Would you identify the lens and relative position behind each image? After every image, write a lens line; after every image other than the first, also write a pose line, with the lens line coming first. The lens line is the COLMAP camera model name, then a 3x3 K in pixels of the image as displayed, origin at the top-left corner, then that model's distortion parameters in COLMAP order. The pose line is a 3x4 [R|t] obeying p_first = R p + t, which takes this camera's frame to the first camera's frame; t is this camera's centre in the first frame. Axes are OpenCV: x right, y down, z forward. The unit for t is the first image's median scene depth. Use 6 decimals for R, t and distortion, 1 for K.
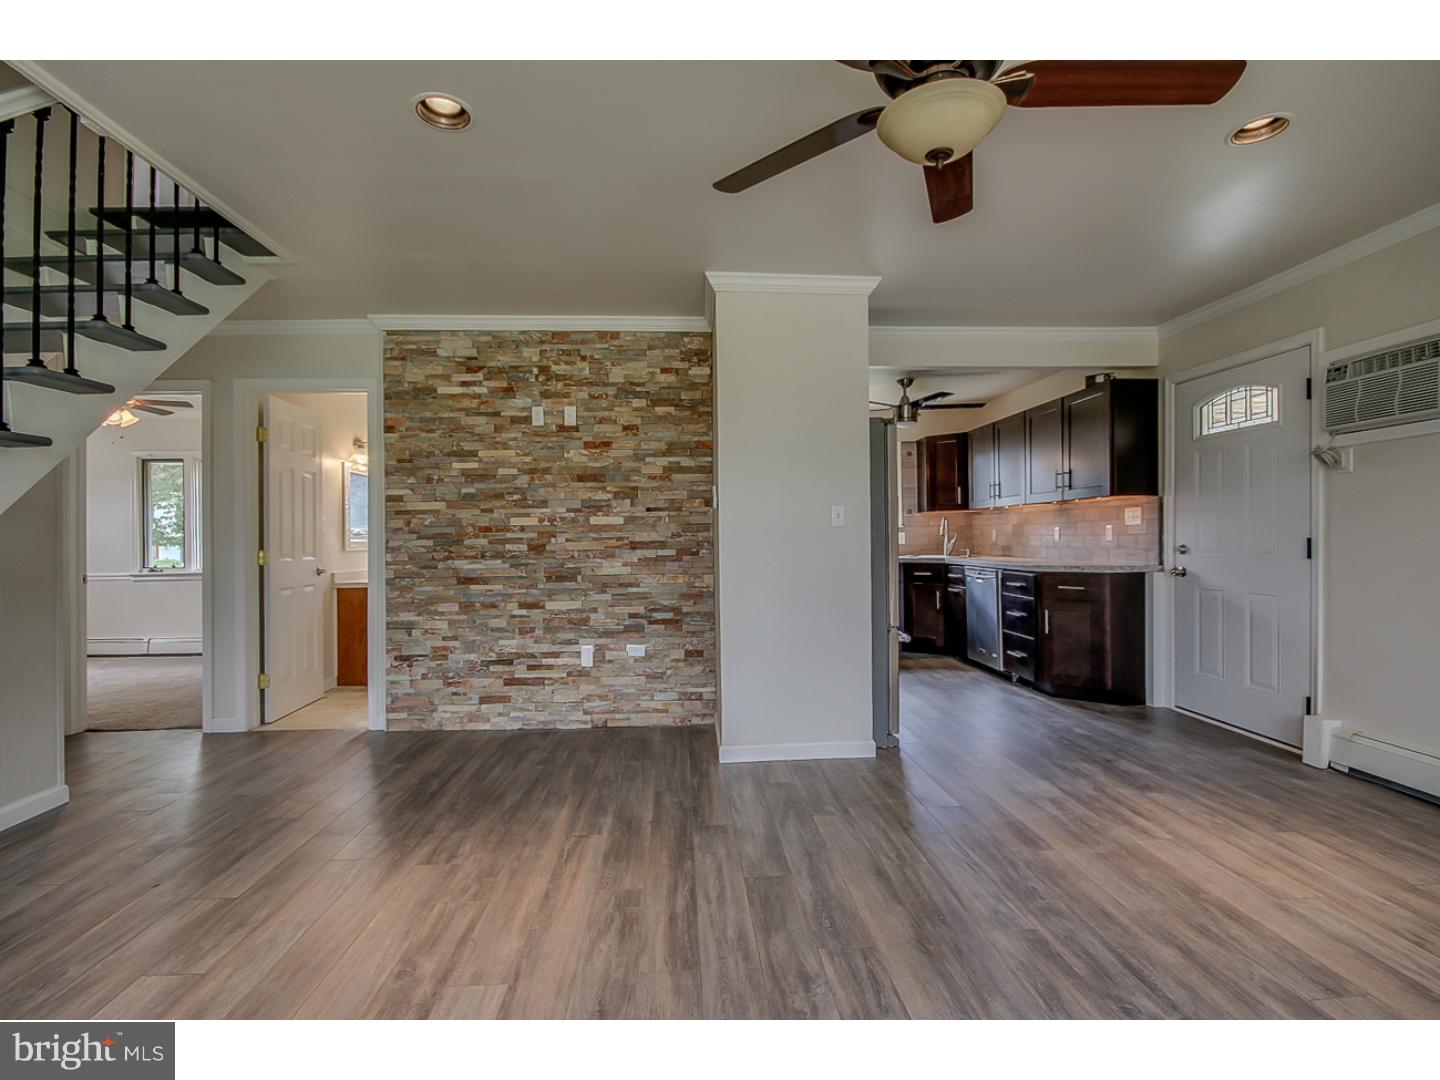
lens RADIAL K [[693.8, 0, 720.0], [0, 693.8, 540.0], [0, 0, 1]] dist [-0.004406, -0.000339]
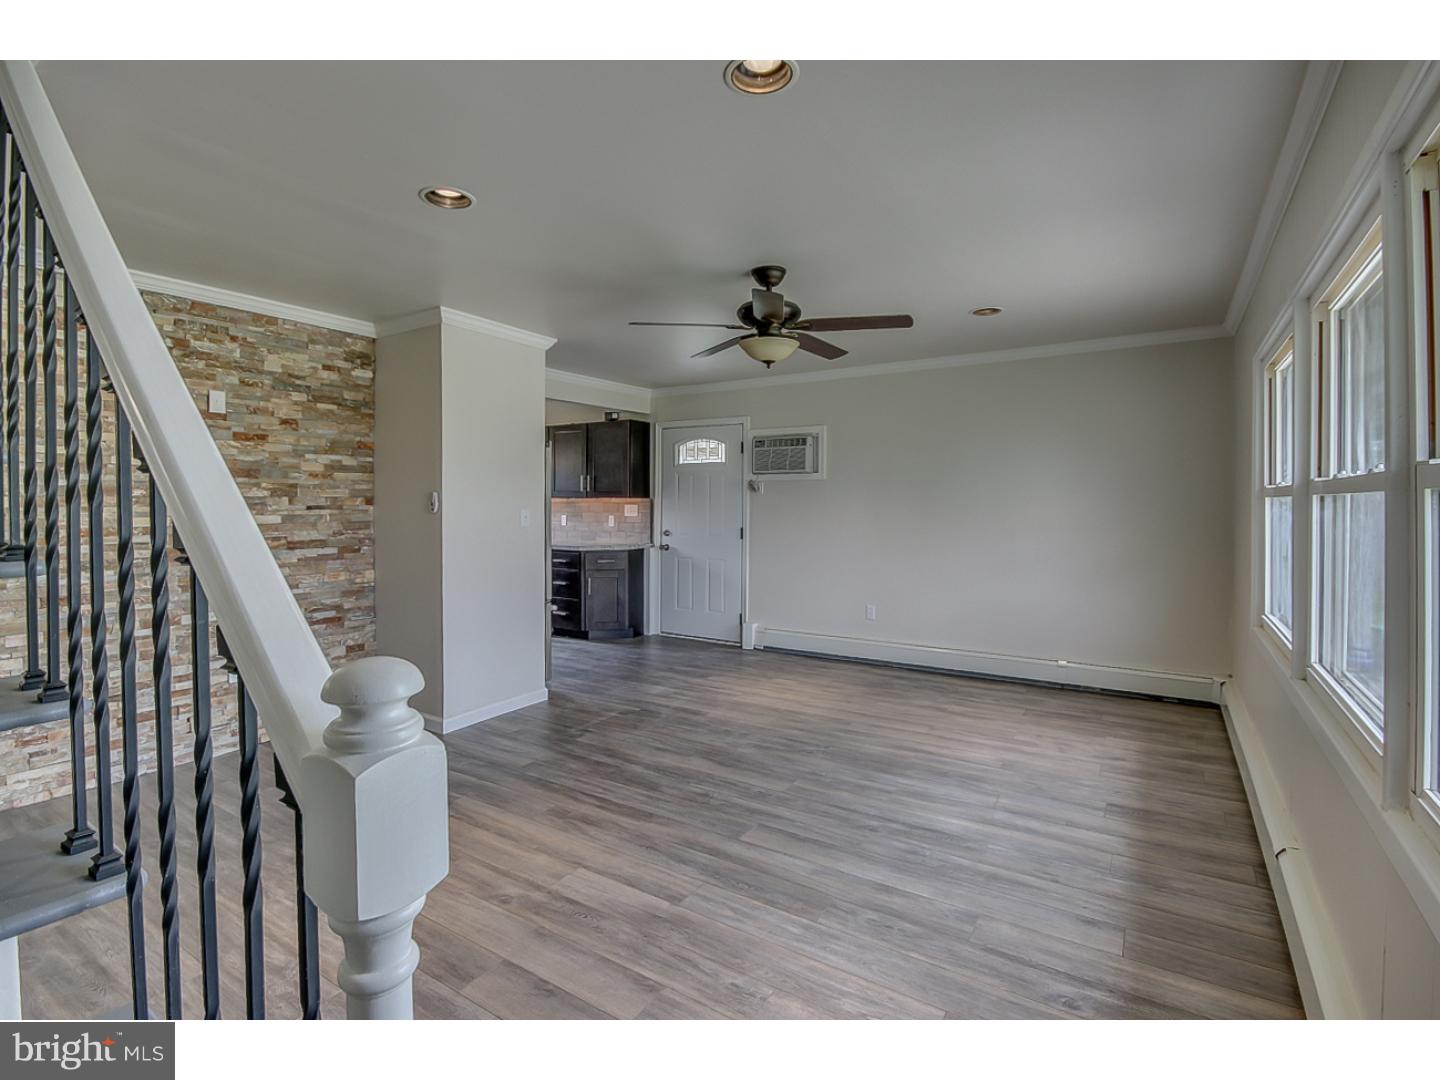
lens RADIAL K [[682.3, 0, 728.5], [0, 682.3, 511.0], [0, 0, 1]] dist [-0.002156, 0.000042]
pose [[0.583020, -0.001478, 0.812457, -0.538572], [-0.005840, 0.999965, 0.006010, -0.048774], [-0.812437, -0.008249, 0.582991, -0.033669]]
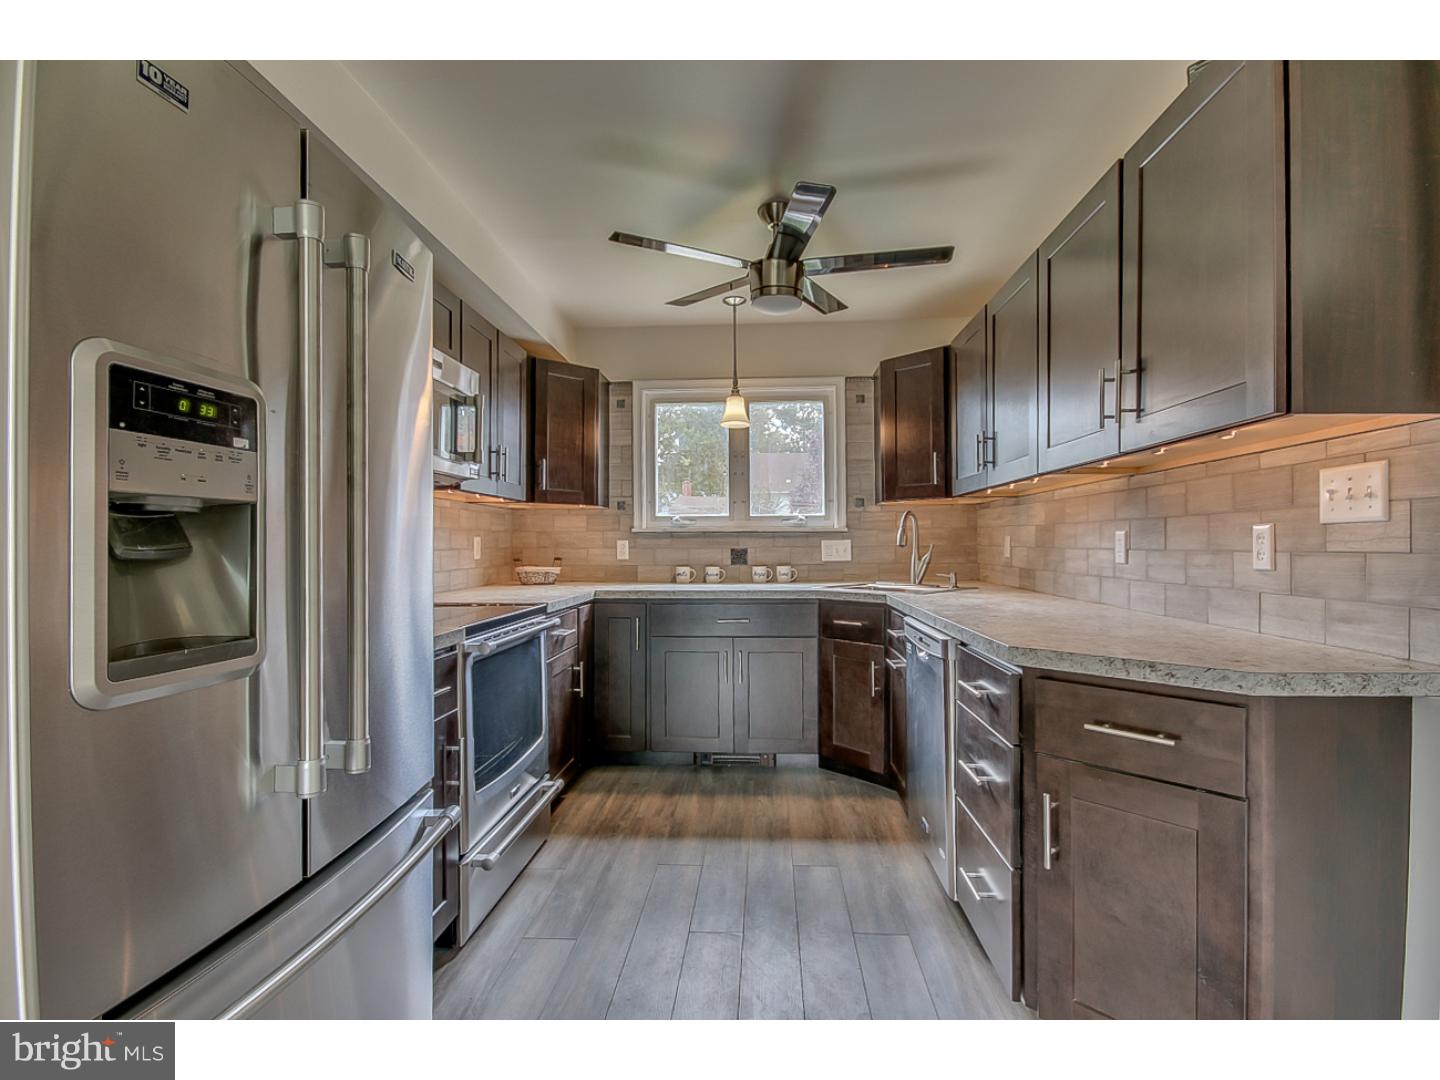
lens RADIAL K [[701.3, 0, 720.0], [0, 701.3, 540.0], [0, 0, 1]] dist [-0.013669, -0.000205]
pose [[0.991945, 0.008101, -0.126412, 0.405360], [-0.009125, 0.999930, -0.007525, -0.010179], [0.126343, 0.008617, 0.991949, 0.746605]]
